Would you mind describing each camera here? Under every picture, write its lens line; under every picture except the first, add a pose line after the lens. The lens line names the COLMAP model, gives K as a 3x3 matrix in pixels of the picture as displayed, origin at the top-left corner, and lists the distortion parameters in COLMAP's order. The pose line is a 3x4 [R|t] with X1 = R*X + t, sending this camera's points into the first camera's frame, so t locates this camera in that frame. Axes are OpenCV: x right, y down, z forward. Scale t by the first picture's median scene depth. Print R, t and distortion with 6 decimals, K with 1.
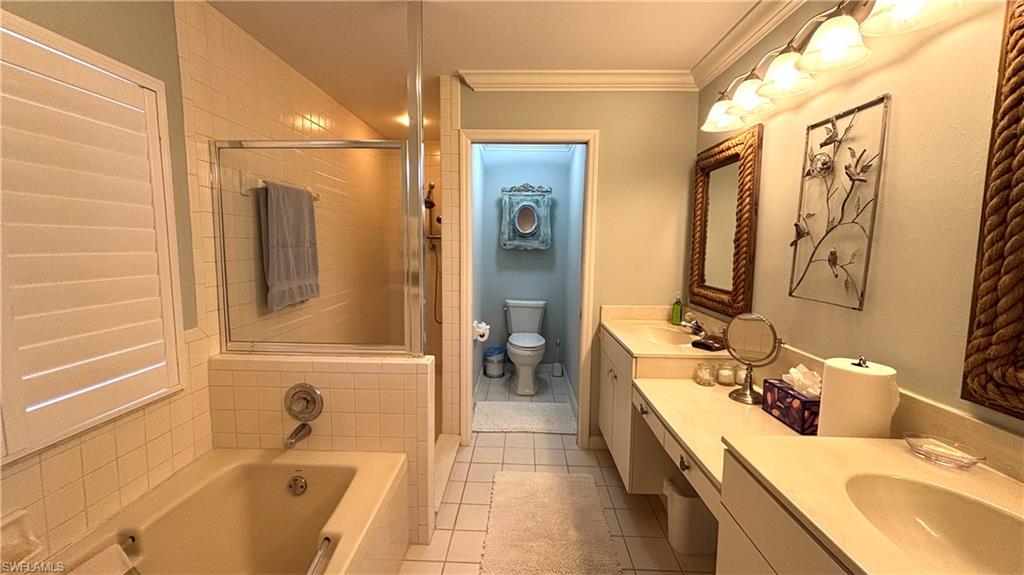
lens RADIAL K [[408.4, 0, 507.9], [0, 408.4, 286.6], [0, 0, 1]] dist [0.001358, -0.001090]
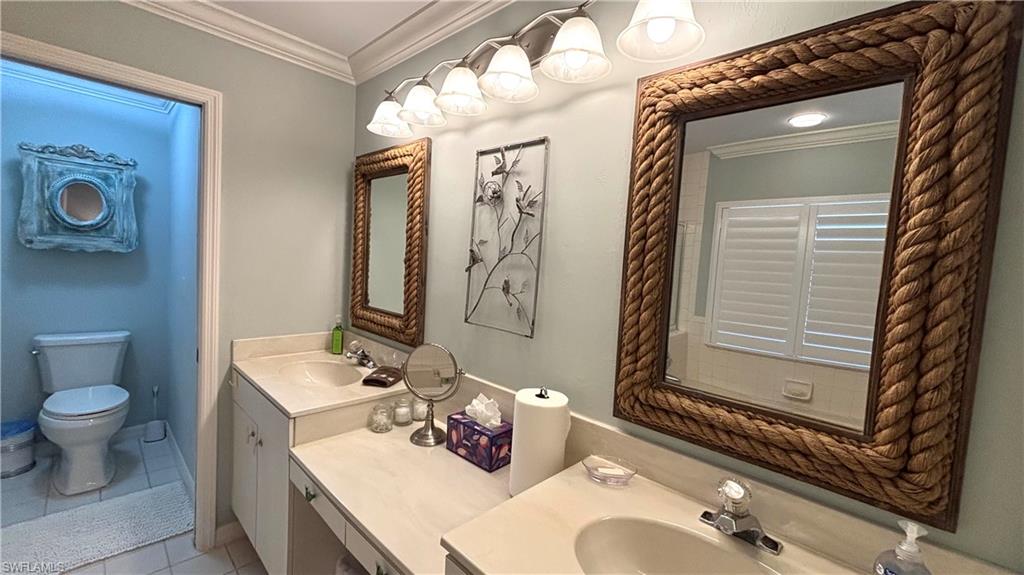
lens RADIAL K [[408.4, 0, 510.2], [0, 408.4, 288.4], [0, 0, 1]] dist [0.001358, -0.001090]
pose [[0.669026, -0.018416, 0.743010, 0.035867], [0.022859, 0.999730, 0.004196, -0.050630], [-0.742887, 0.014177, 0.669267, 0.228576]]
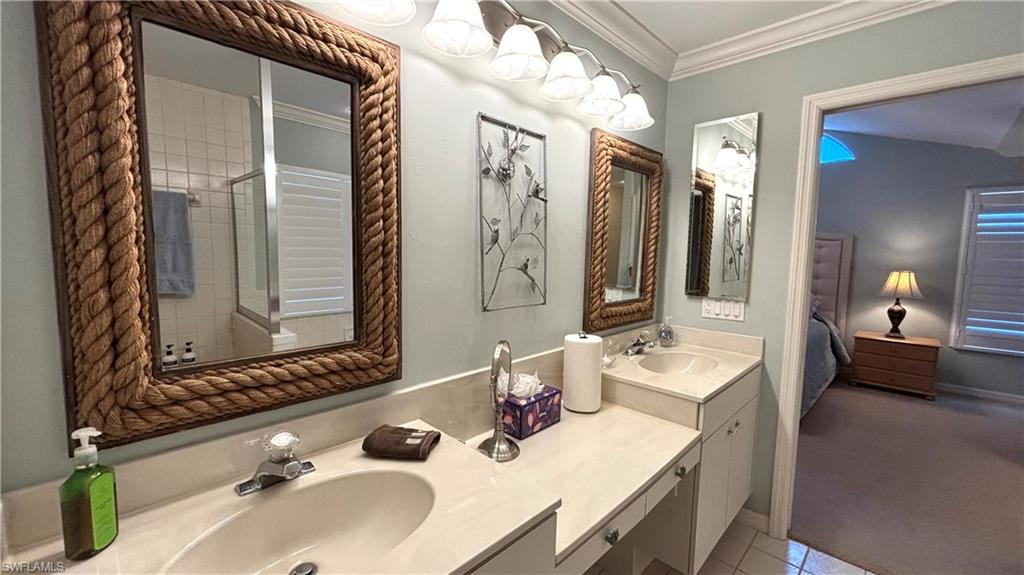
lens RADIAL K [[408.4, 0, 510.1], [0, 408.4, 289.4], [0, 0, 1]] dist [0.001358, -0.001090]
pose [[-0.733338, -0.091689, 0.673653, 0.064295], [0.044414, 0.982287, 0.182045, -0.149471], [-0.678412, 0.163420, -0.716276, 1.320617]]
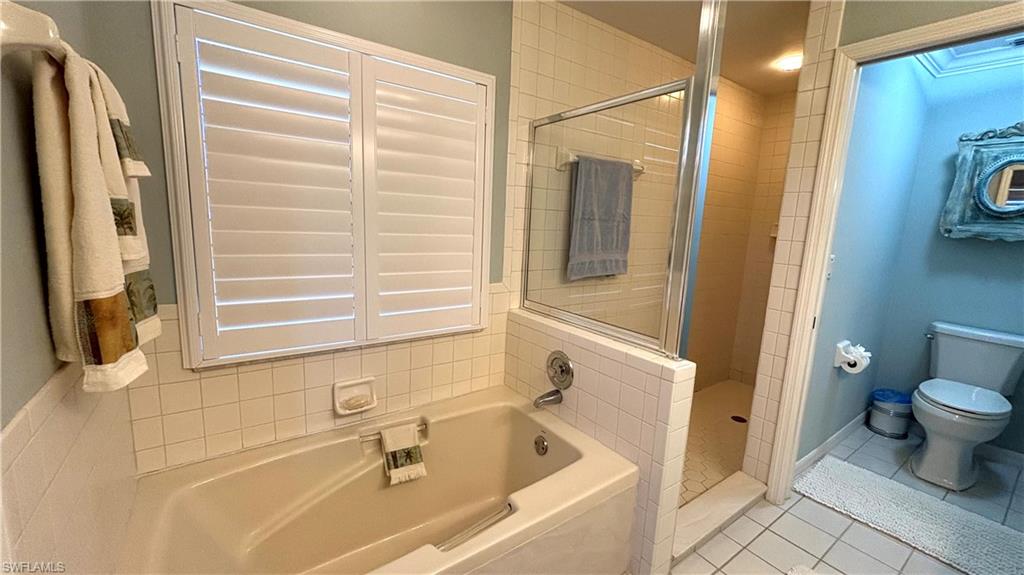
lens RADIAL K [[408.4, 0, 509.8], [0, 408.4, 287.6], [0, 0, 1]] dist [0.001358, -0.001090]
pose [[0.603158, 0.141906, -0.784897, 0.185689], [-0.117549, 0.989116, 0.088497, 0.004939], [0.788913, 0.038886, 0.613274, 0.262060]]
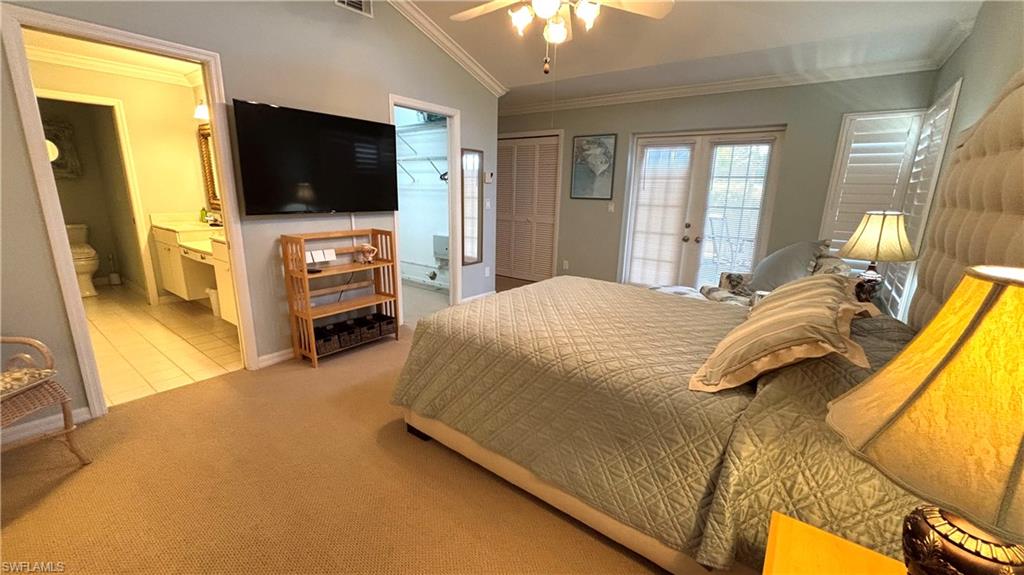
lens RADIAL K [[408.4, 0, 519.0], [0, 408.4, 285.9], [0, 0, 1]] dist [0.001358, -0.001090]
pose [[0.563474, -0.189525, 0.804100, -0.431229], [0.069731, 0.980767, 0.182301, 0.188074], [-0.823185, -0.046651, 0.565853, -1.621508]]
